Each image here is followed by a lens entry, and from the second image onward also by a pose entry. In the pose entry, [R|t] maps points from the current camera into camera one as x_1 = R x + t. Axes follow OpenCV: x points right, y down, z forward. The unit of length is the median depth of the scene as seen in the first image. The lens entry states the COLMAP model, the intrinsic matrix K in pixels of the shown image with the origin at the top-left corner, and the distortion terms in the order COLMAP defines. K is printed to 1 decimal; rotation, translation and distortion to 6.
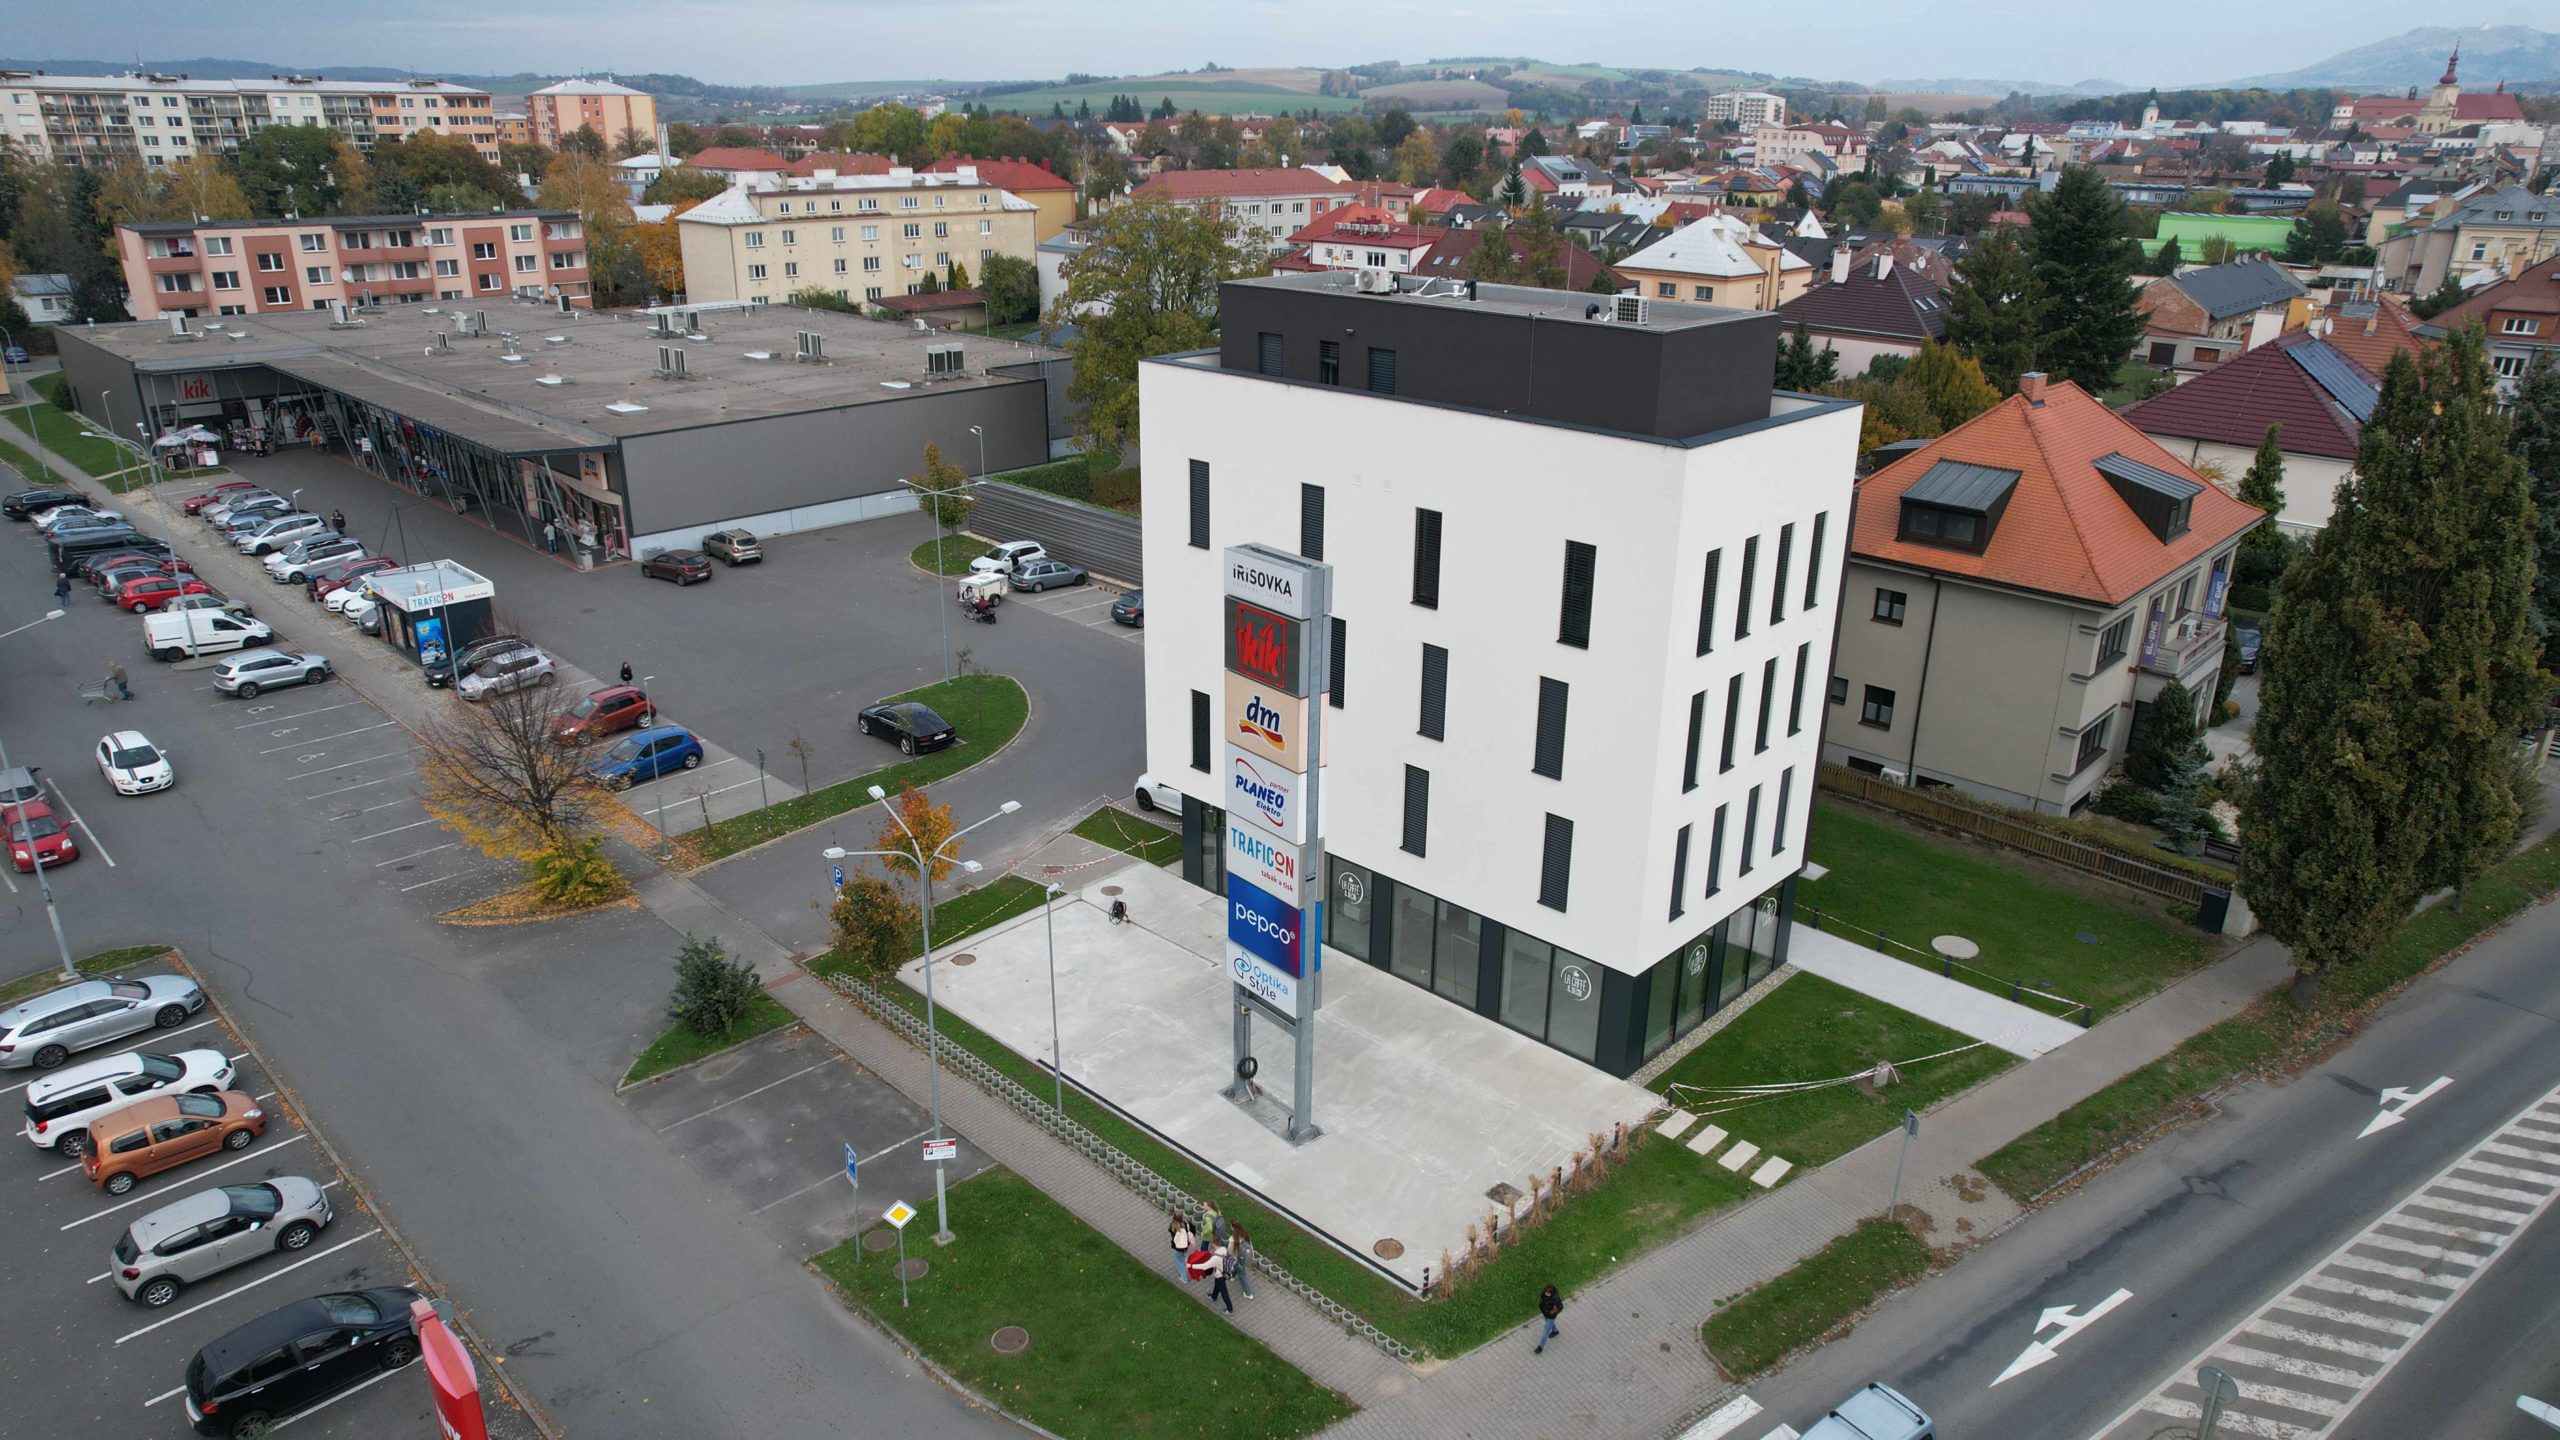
lens RADIAL K [[1635.4, 0, 1281.7], [0, 1635.4, 741.9], [0, 0, 1]] dist [-0.103229, 0.095786]
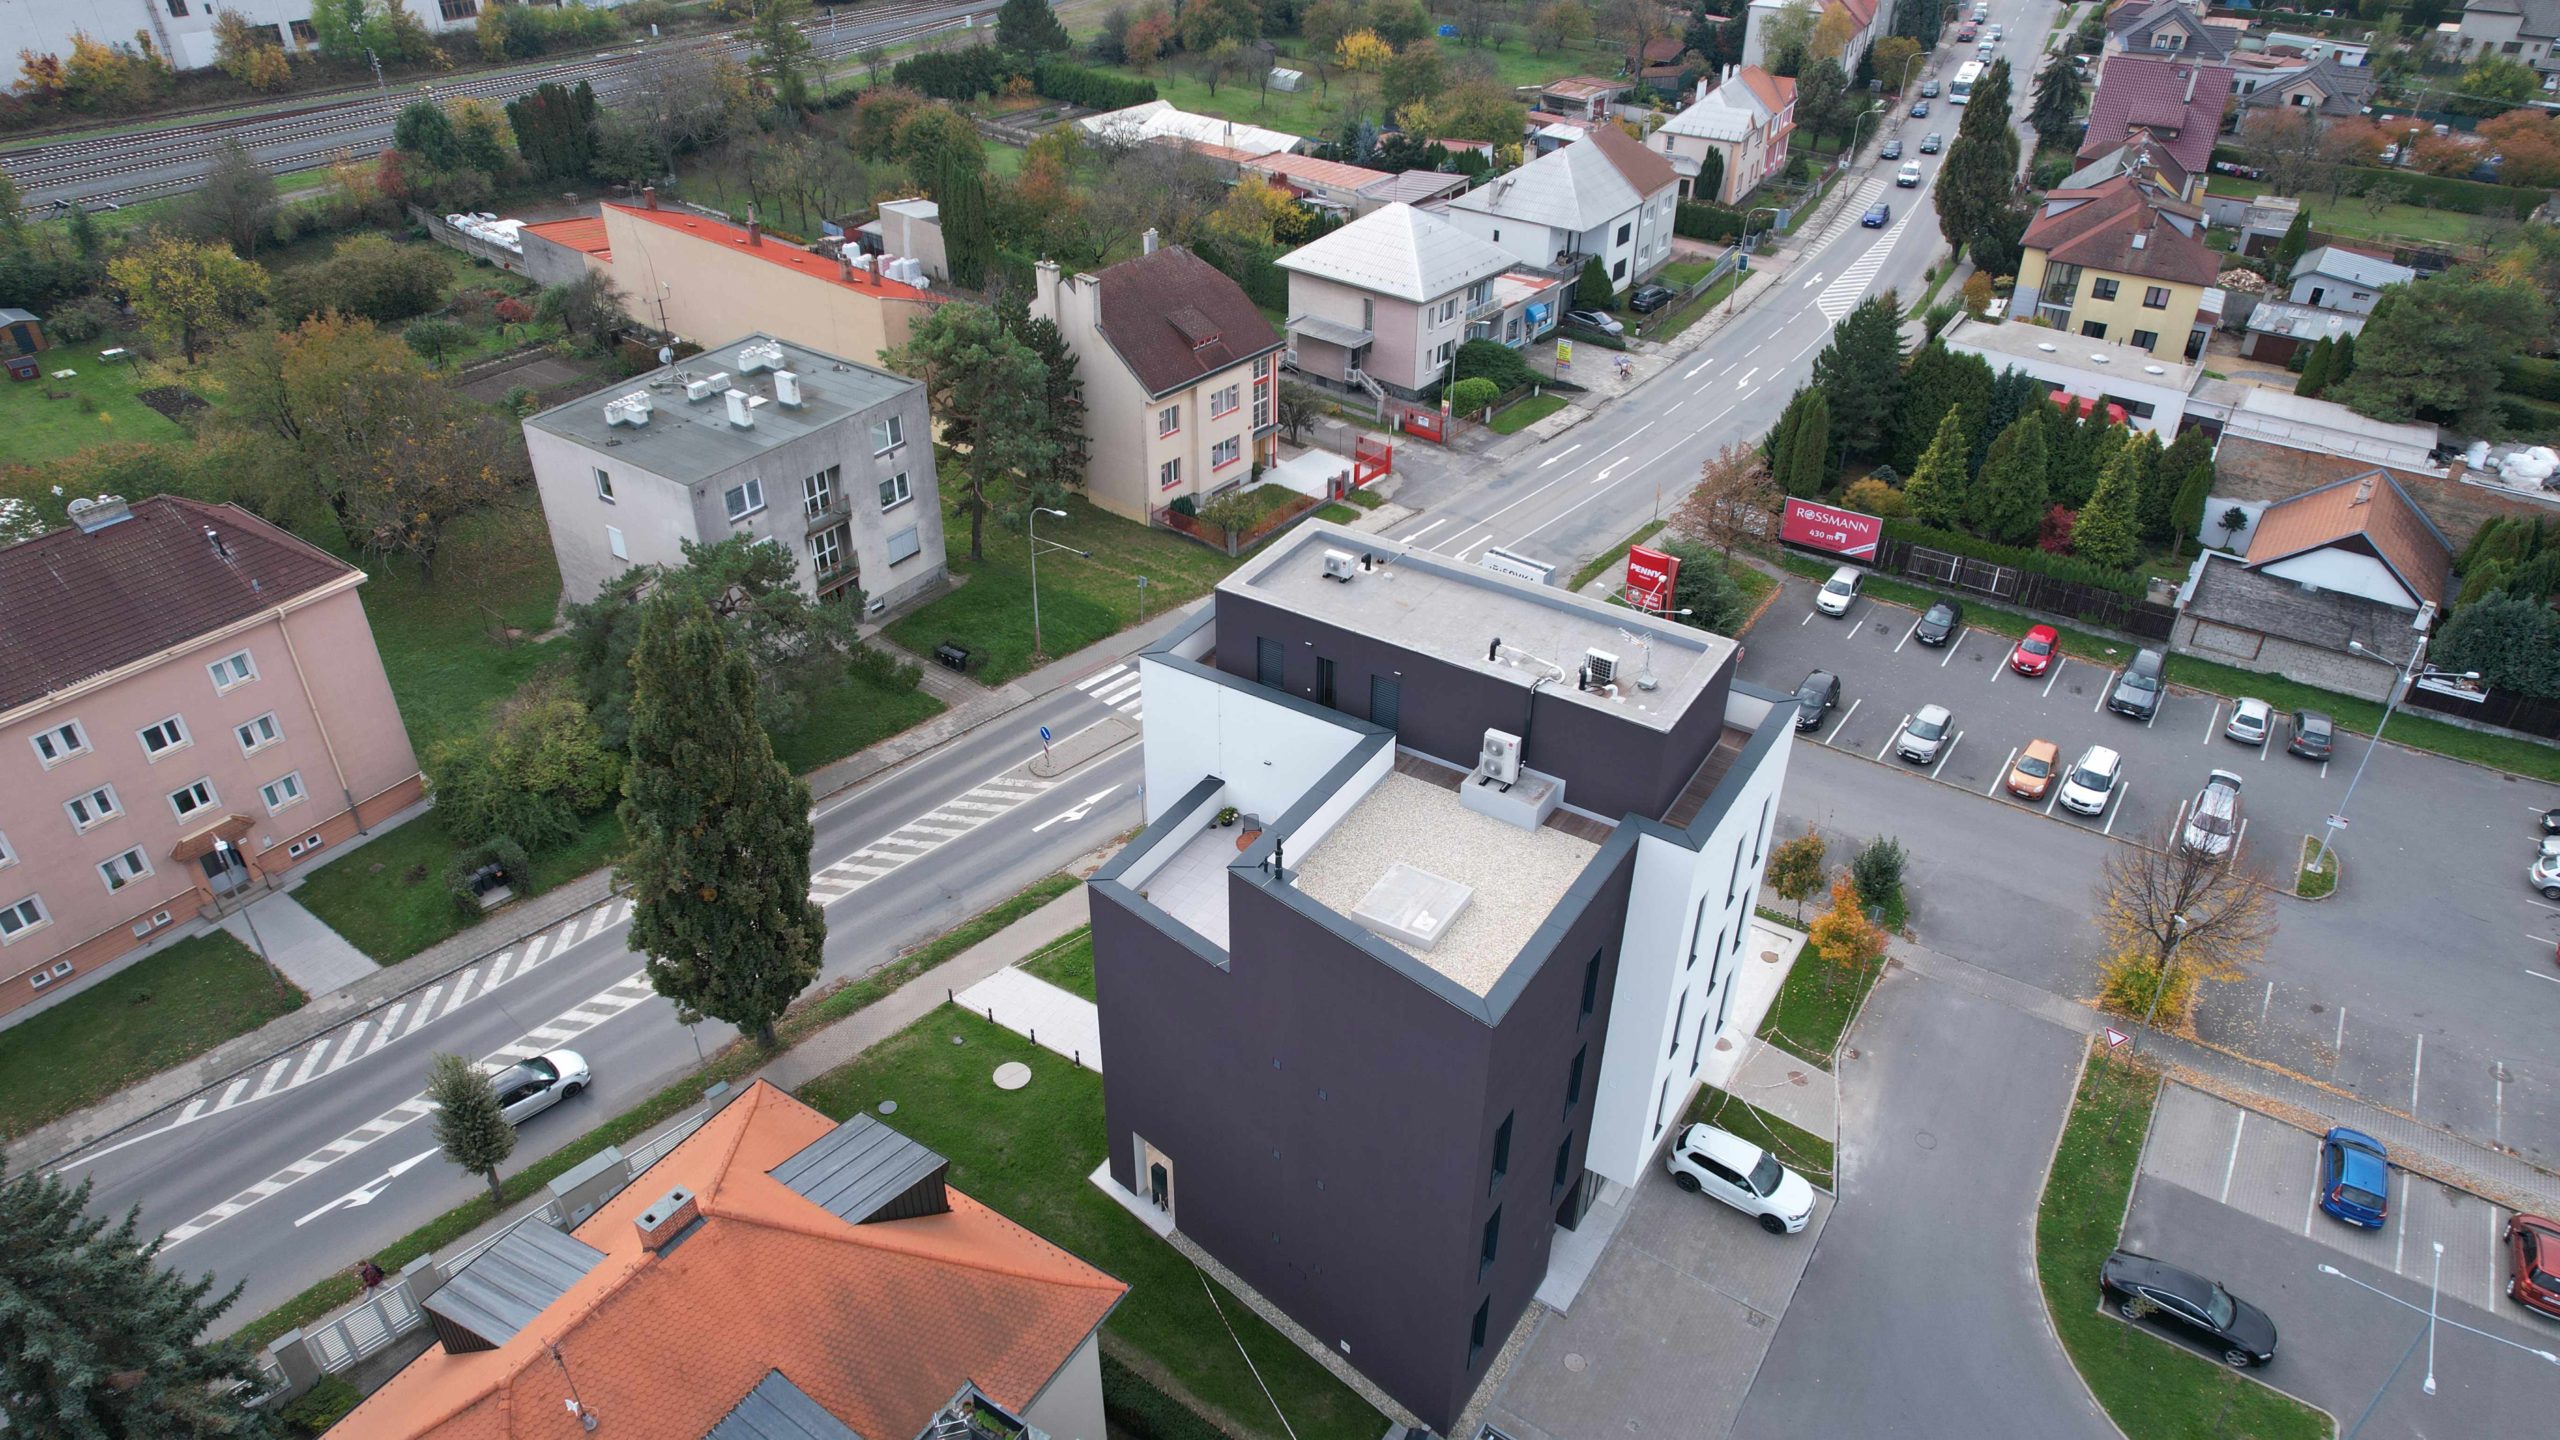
lens RADIAL K [[1635.4, 0, 1281.7], [0, 1635.4, 741.9], [0, 0, 1]] dist [-0.103229, 0.095786]
pose [[-0.980274, 0.097900, -0.171695, 0.466950], [-0.086278, 0.569598, 0.817383, -1.159997], [0.177819, 0.816072, -0.549915, 1.718892]]
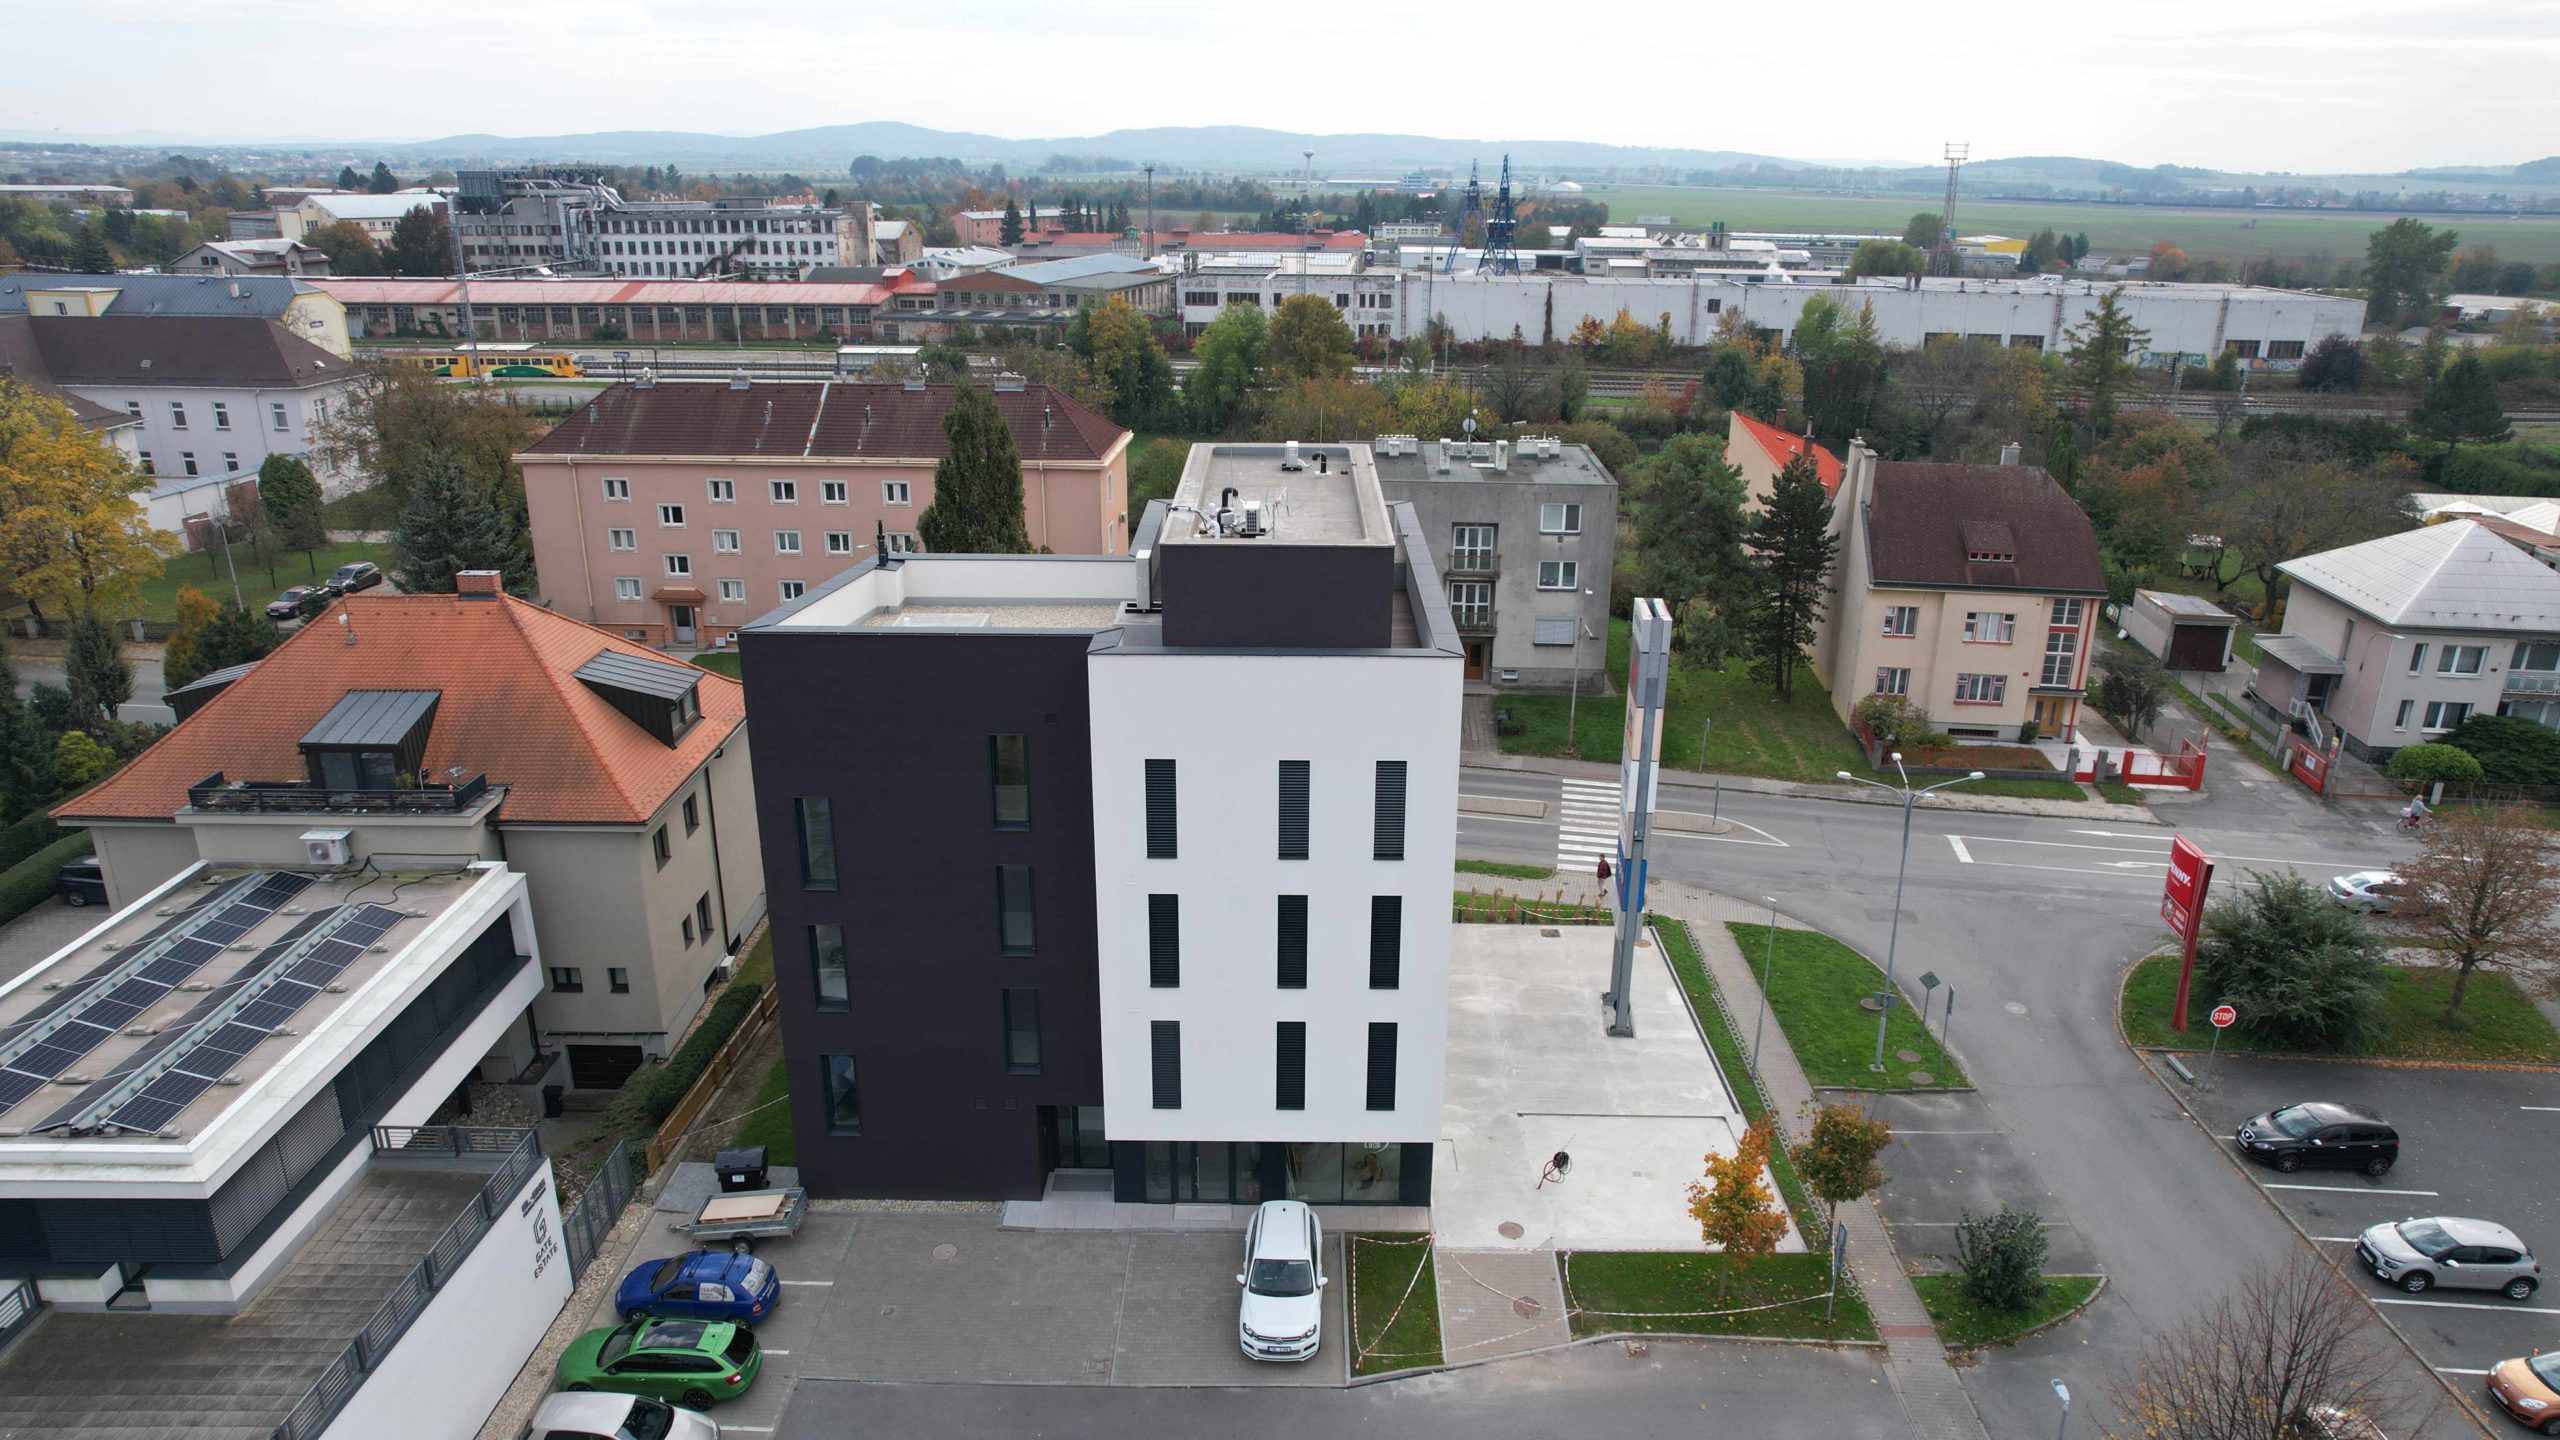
lens RADIAL K [[1622.6, 0, 1274.0], [0, 1622.6, 753.2], [0, 0, 1]] dist [-0.048724, 0.001387]
pose [[-0.684883, -0.260027, 0.680676, -0.650160], [0.256549, 0.788288, 0.559271, -0.749071], [-0.681995, 0.557662, -0.473176, 1.650155]]
